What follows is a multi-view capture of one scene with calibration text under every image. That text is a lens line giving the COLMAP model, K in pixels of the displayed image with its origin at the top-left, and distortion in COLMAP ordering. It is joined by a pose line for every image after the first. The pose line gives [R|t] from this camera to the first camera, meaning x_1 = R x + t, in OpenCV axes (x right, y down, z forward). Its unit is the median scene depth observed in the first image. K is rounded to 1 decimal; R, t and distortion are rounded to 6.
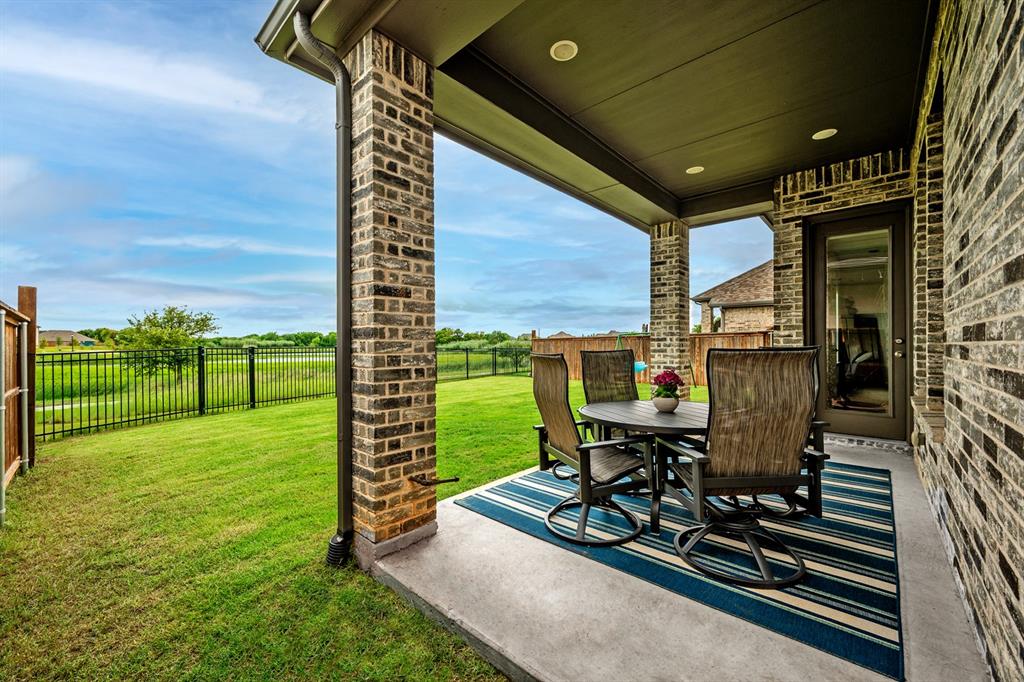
lens RADIAL K [[406.7, 0, 512.2], [0, 406.7, 344.9], [0, 0, 1]] dist [0.002938, 0.000304]
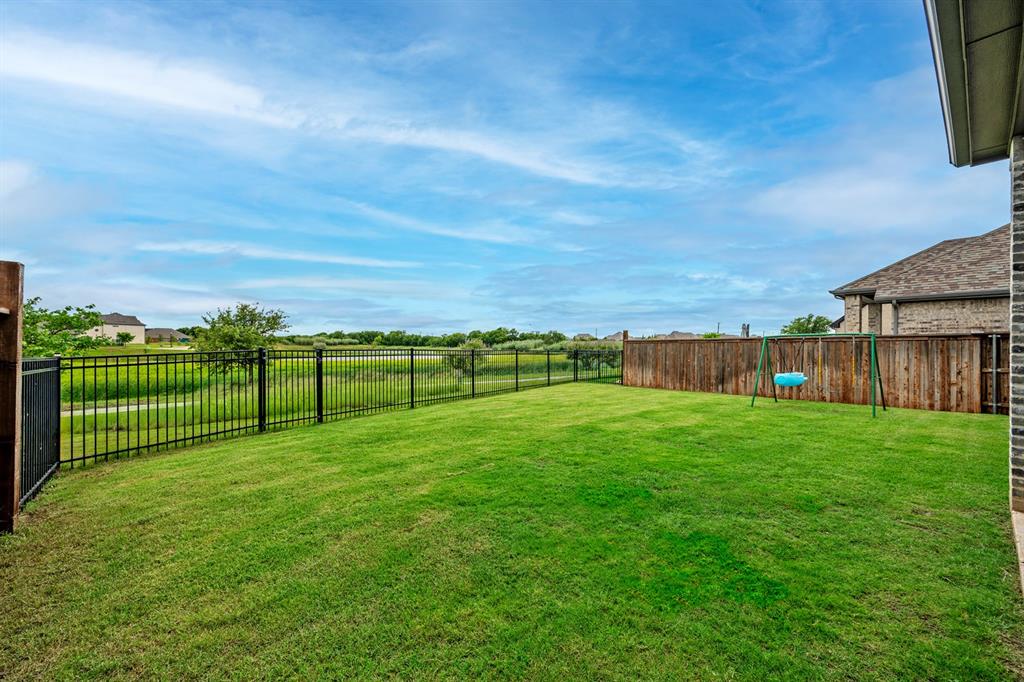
lens RADIAL K [[406.7, 0, 510.1], [0, 406.7, 345.9], [0, 0, 1]] dist [0.002938, 0.000304]
pose [[0.991004, 0.010515, -0.133419, -0.073356], [-0.010102, 0.999942, 0.003773, -0.003841], [0.133451, -0.002392, 0.991053, 0.116921]]
